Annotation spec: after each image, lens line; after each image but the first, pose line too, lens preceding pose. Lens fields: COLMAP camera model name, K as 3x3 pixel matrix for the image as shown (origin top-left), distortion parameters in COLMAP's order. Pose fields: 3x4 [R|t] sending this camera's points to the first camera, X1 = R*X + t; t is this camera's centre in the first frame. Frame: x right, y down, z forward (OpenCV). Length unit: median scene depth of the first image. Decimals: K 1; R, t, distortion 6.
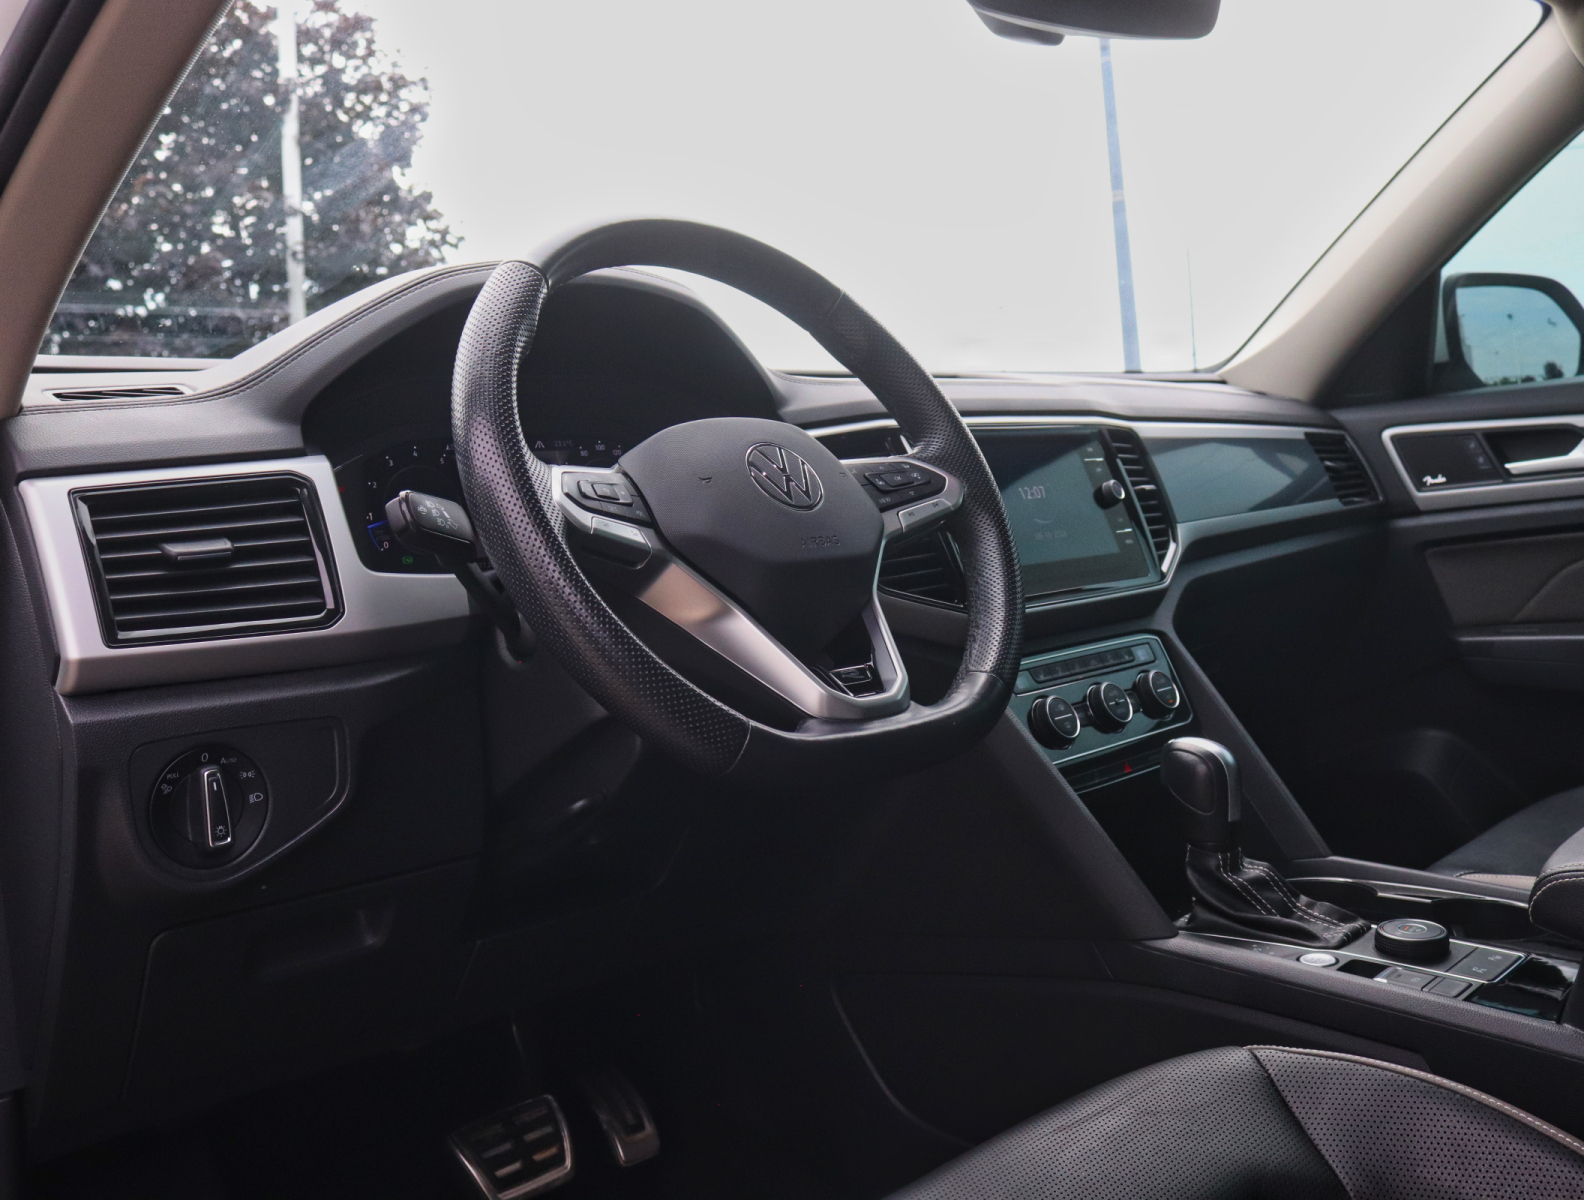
lens RADIAL K [[1407.4, 0, 792.0], [0, 1407.4, 600.0], [0, 0, 1]] dist [-0.130106, 0.056192]
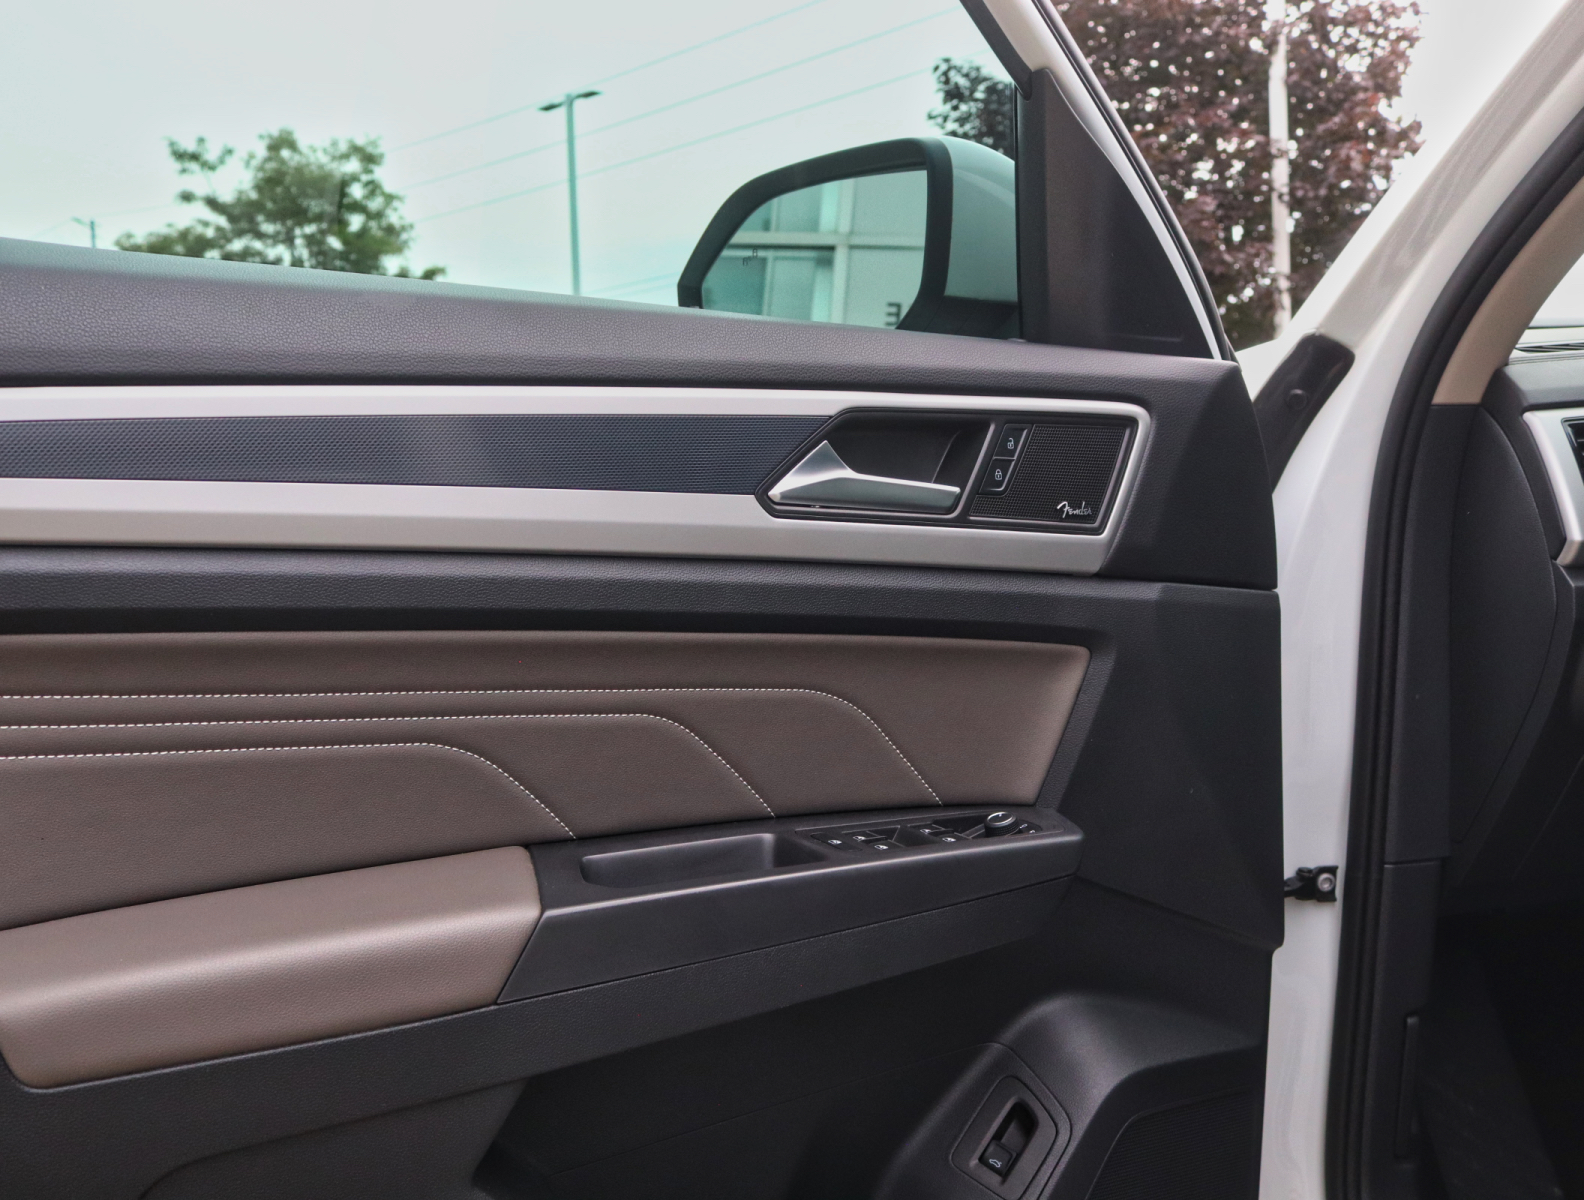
lens RADIAL K [[1407.4, 0, 792.0], [0, 1407.4, 600.0], [0, 0, 1]] dist [-0.130106, 0.056192]
pose [[0.790540, 0.079709, -0.607201, -0.114314], [-0.053827, 0.996700, 0.060760, 0.023021], [0.610040, -0.015349, 0.792222, -0.216548]]
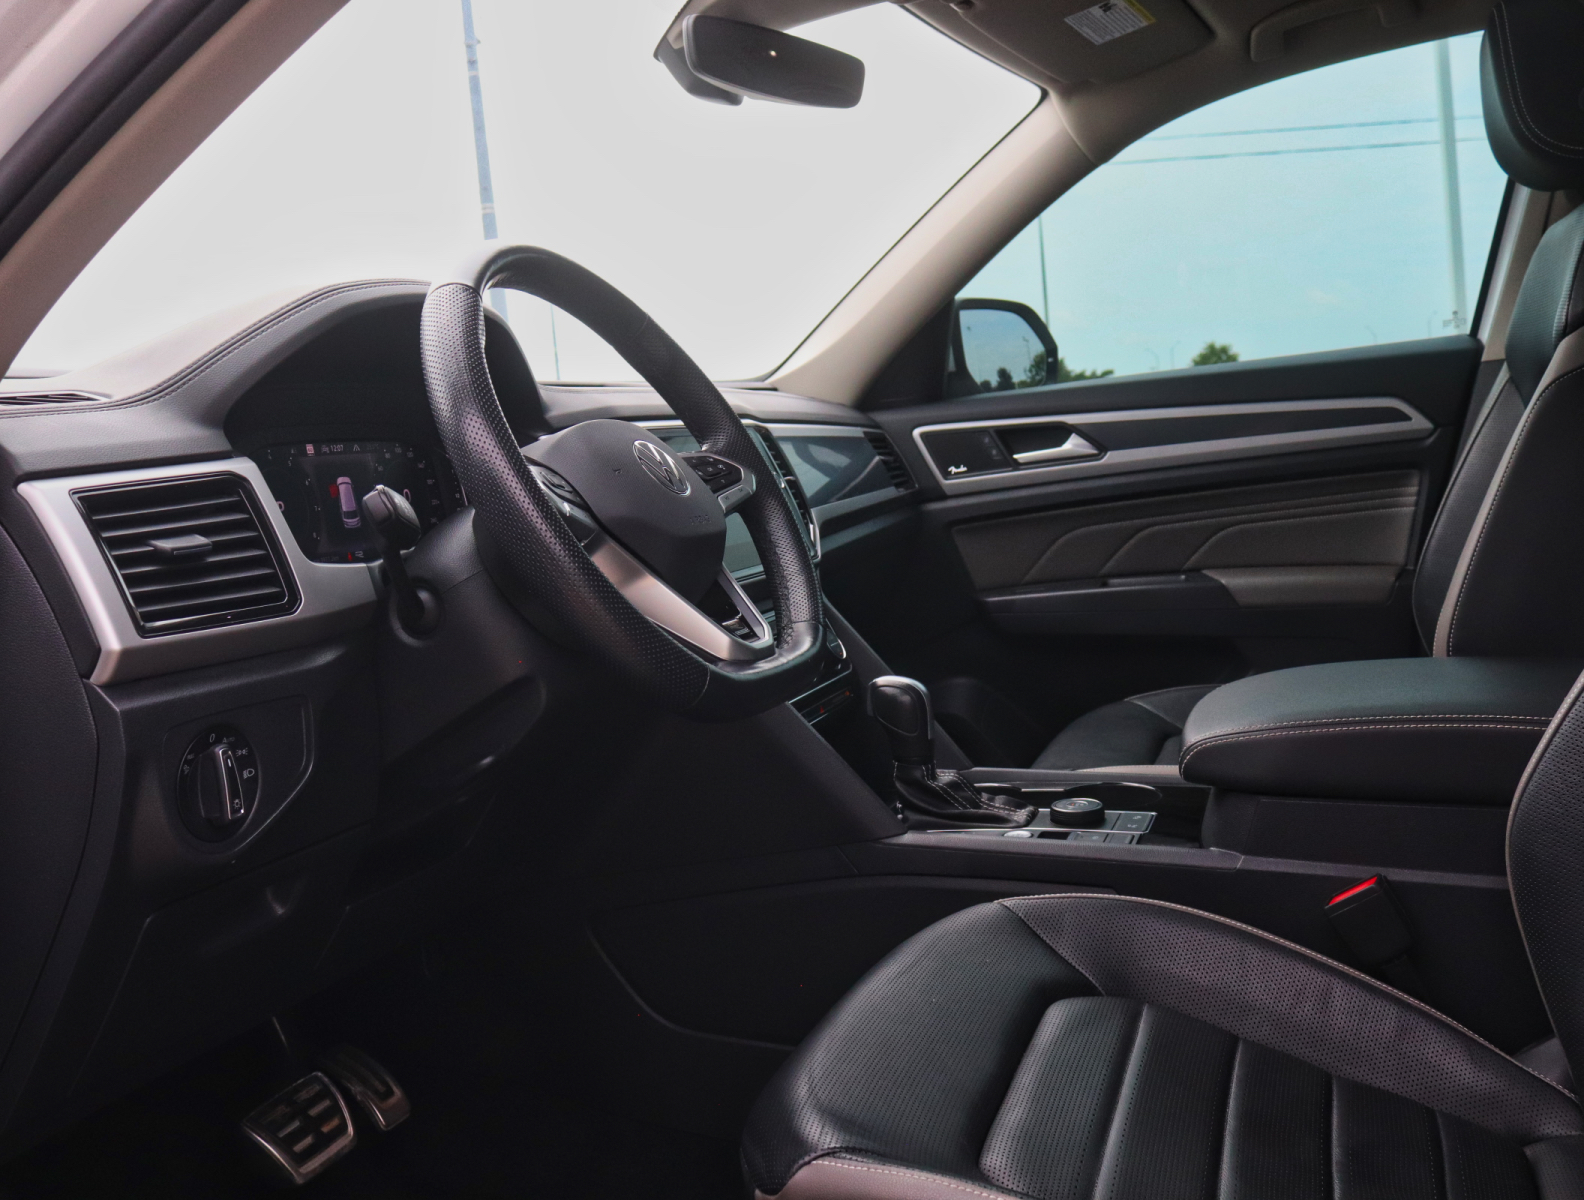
lens RADIAL K [[1383.3, 0, 792.0], [0, 1383.3, 600.0], [0, 0, 1]] dist [-0.154236, 0.065832]
pose [[0.914420, -0.055457, 0.400950, -0.167034], [0.057062, 0.998339, 0.007948, 0.009755], [-0.400725, 0.015612, 0.916065, -0.054877]]
